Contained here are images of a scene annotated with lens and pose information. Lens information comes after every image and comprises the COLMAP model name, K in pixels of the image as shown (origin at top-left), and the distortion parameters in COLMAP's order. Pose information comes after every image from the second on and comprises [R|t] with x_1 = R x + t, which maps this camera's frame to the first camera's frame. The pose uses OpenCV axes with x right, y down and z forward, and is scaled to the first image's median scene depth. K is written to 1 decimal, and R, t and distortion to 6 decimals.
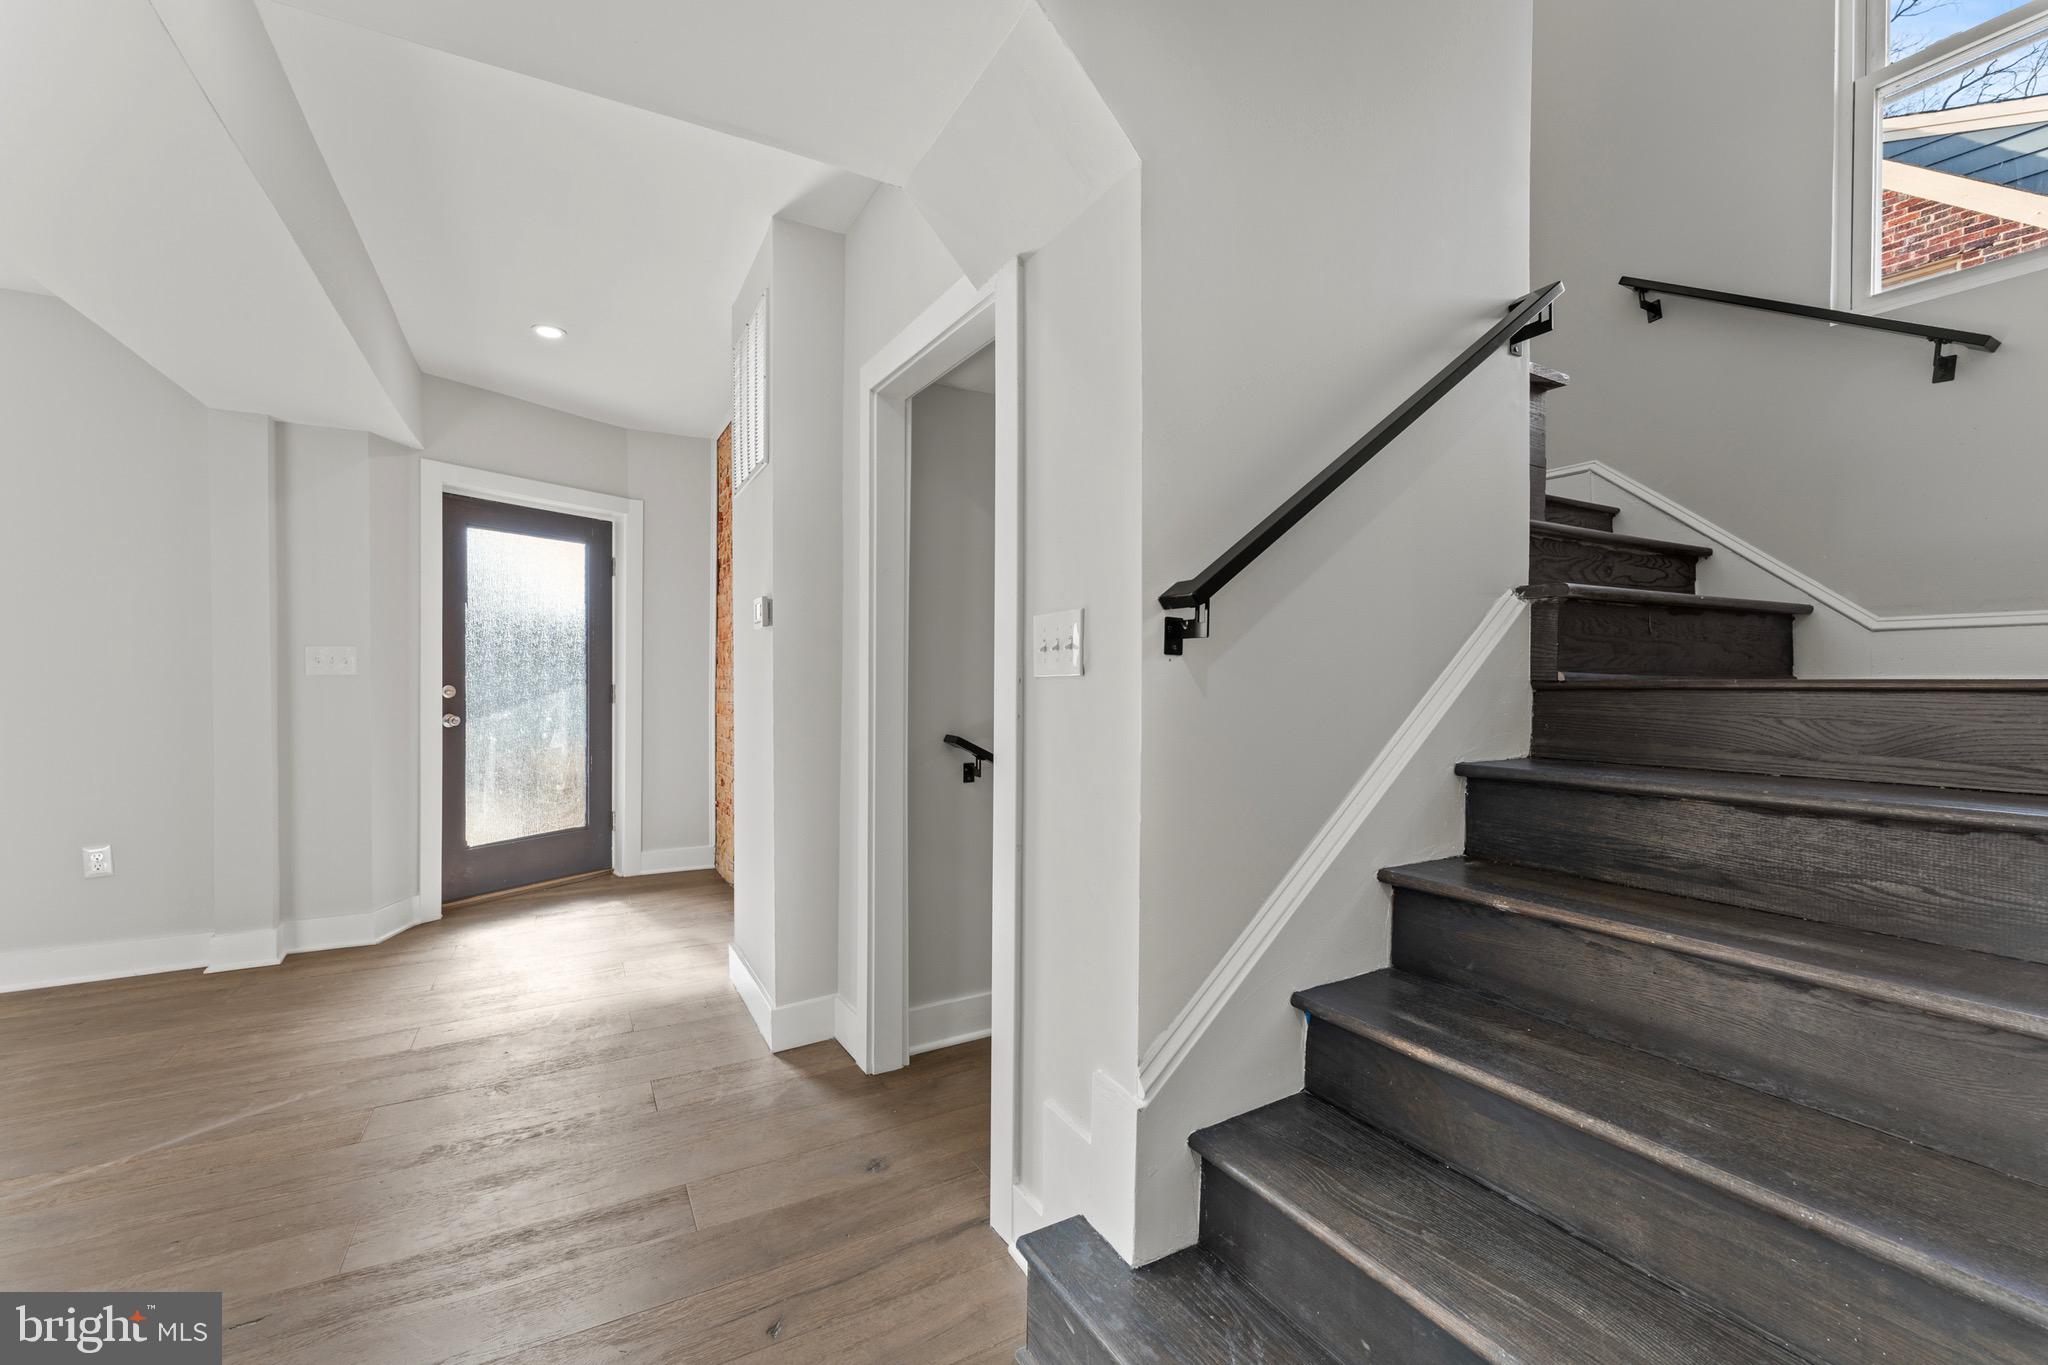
lens RADIAL K [[816.8, 0, 1008.0], [0, 816.8, 683.1], [0, 0, 1]] dist [0.001959, -0.000597]
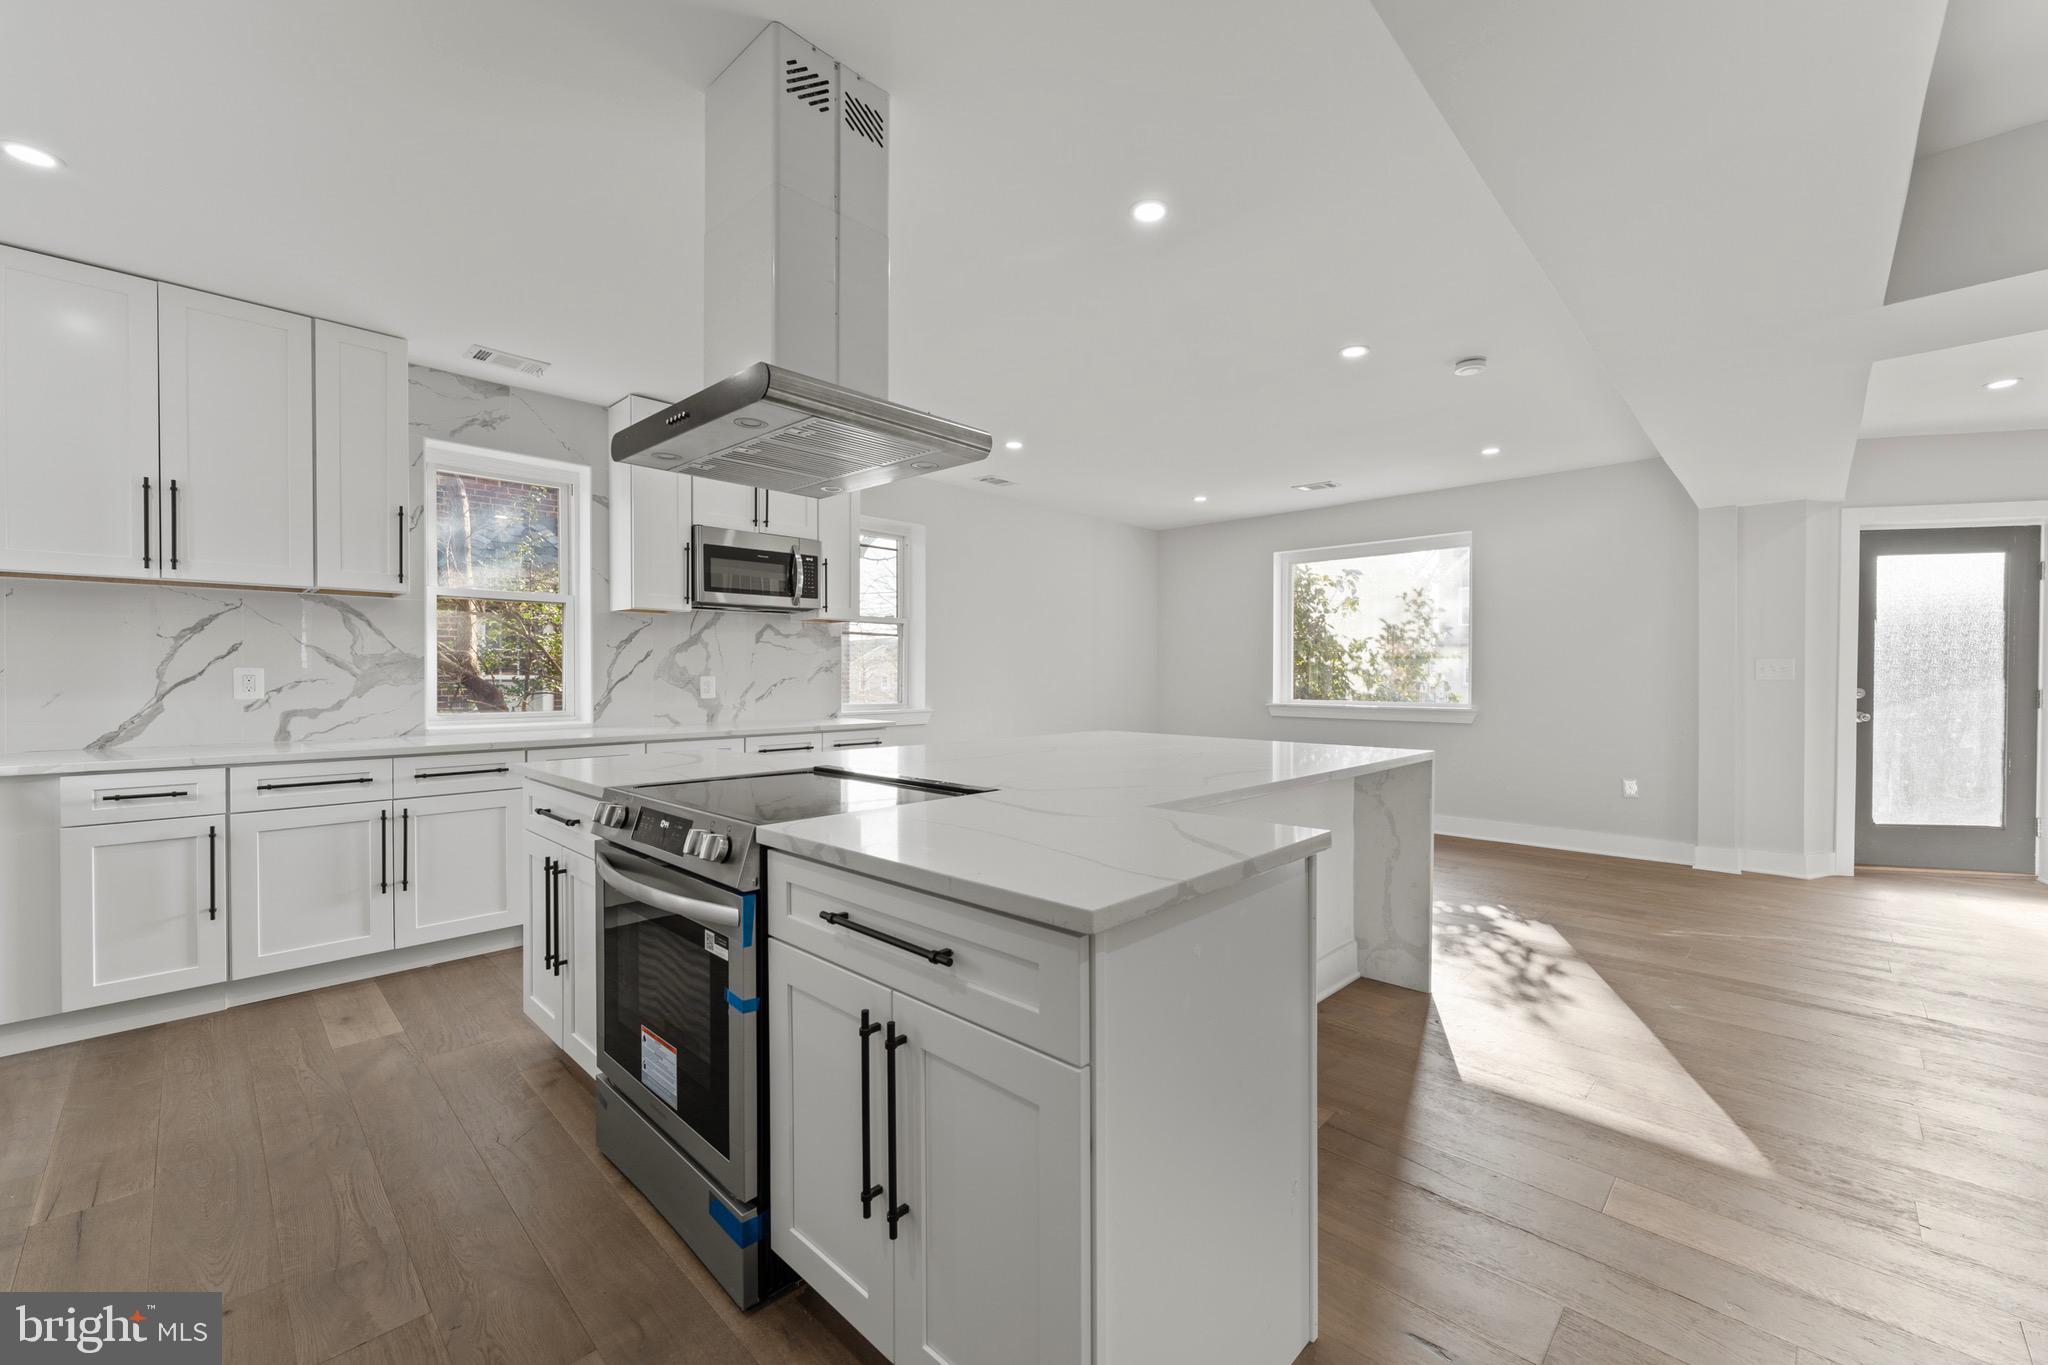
lens RADIAL K [[816.8, 0, 1024.1], [0, 816.8, 683.2], [0, 0, 1]] dist [0.001959, -0.000597]
pose [[0.313854, 0.006104, -0.949452, 0.082093], [-0.010067, 0.999945, 0.003101, 0.004515], [0.949418, 0.008585, 0.313898, -0.566080]]
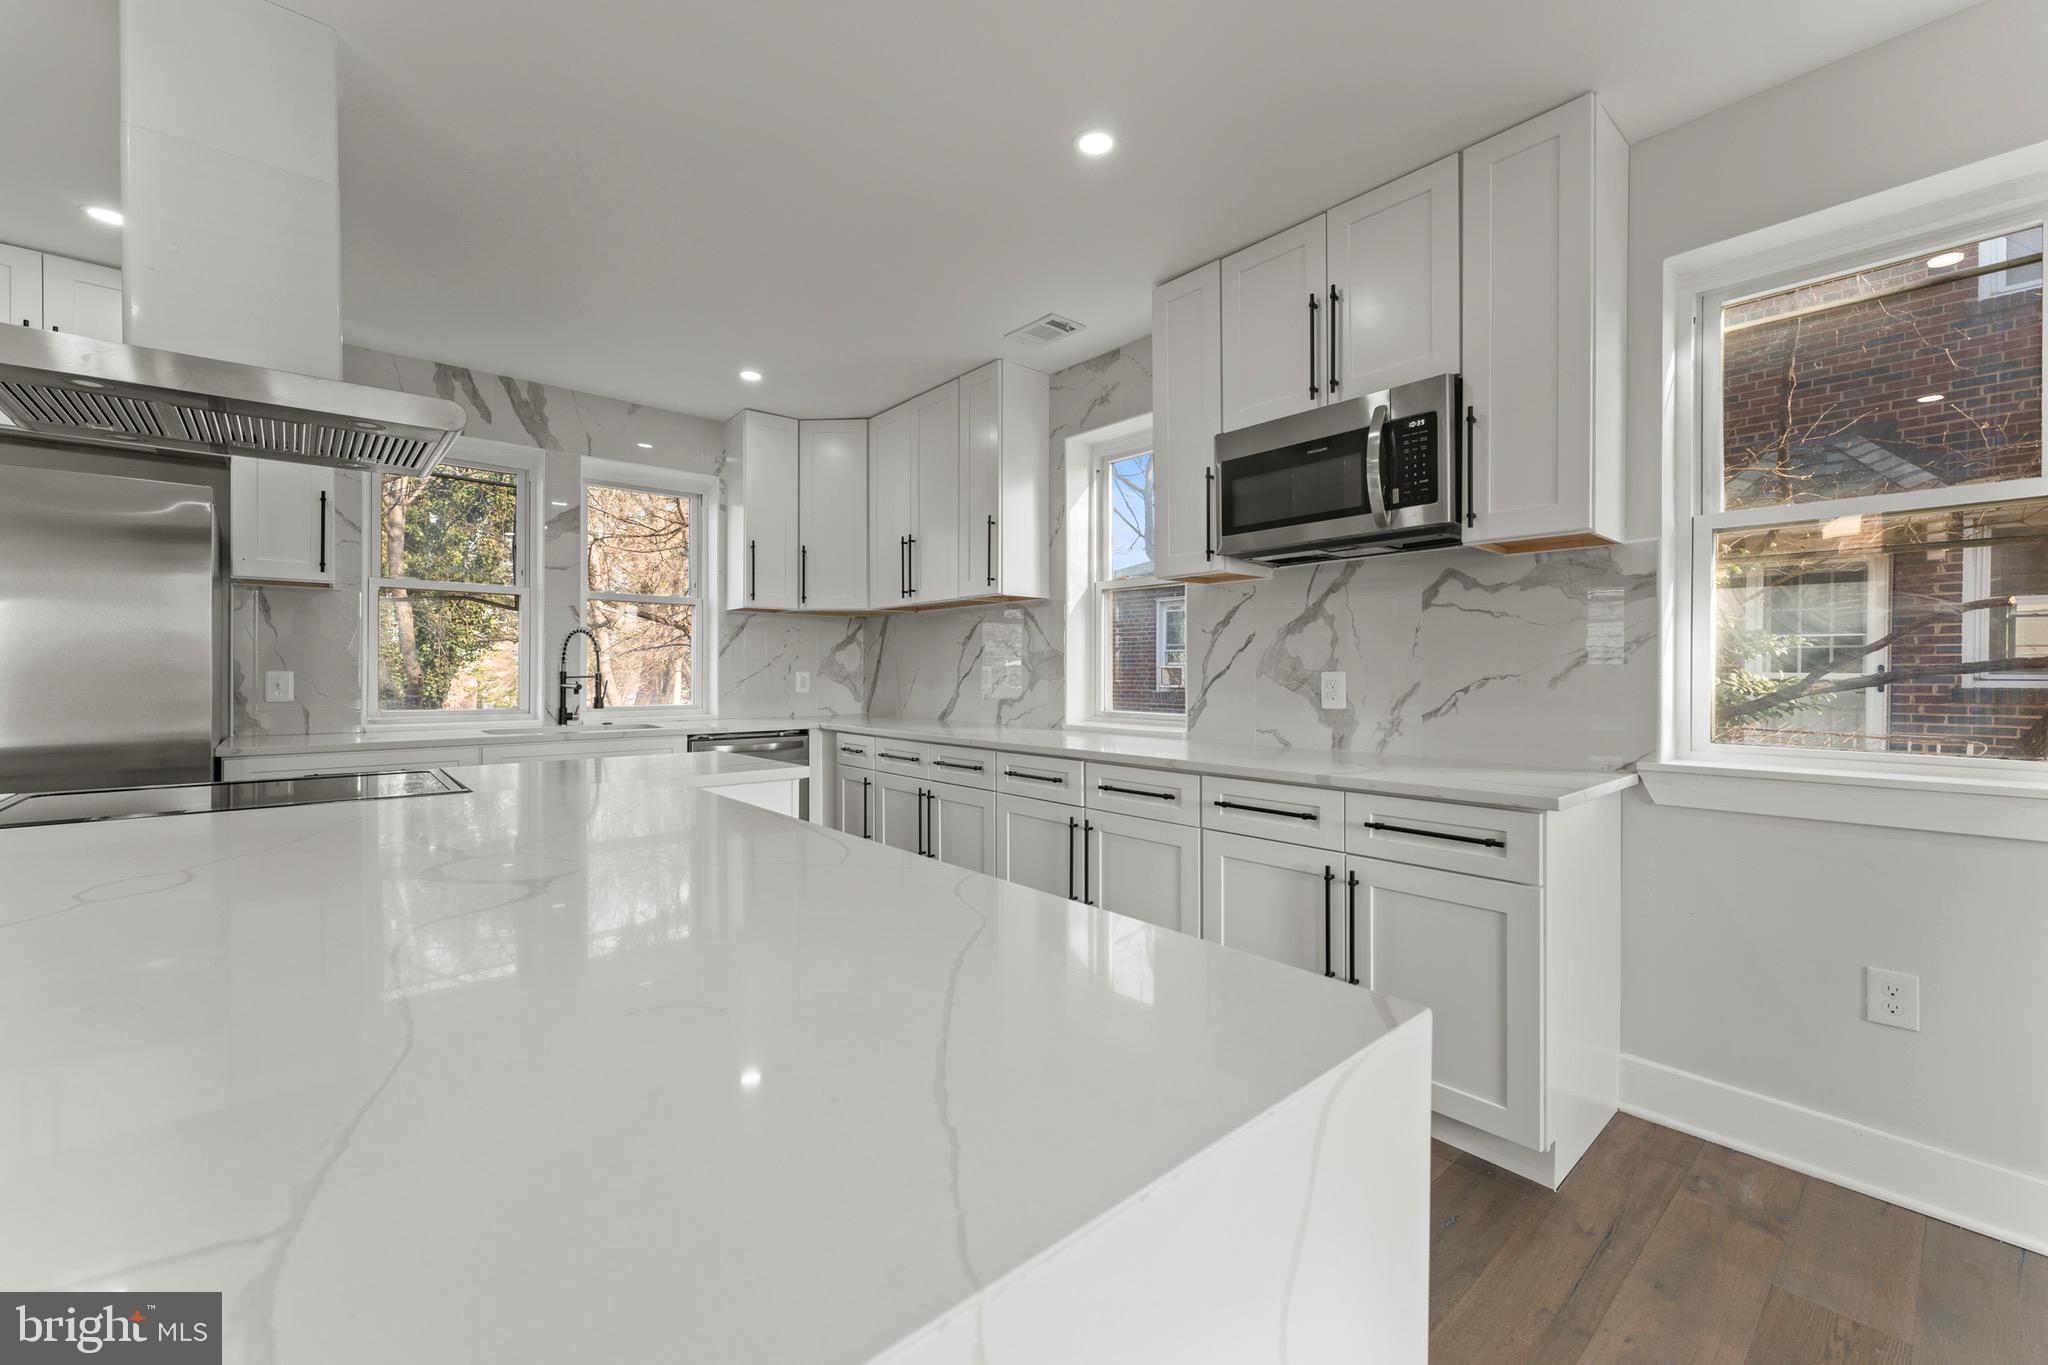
lens RADIAL K [[816.8, 0, 1015.9], [0, 816.8, 674.9], [0, 0, 1]] dist [0.001959, -0.000597]
pose [[-0.975447, -0.003002, -0.220214, -0.731793], [-0.006196, 0.999885, 0.013818, -0.002427], [0.220147, 0.014843, -0.975354, -0.017552]]
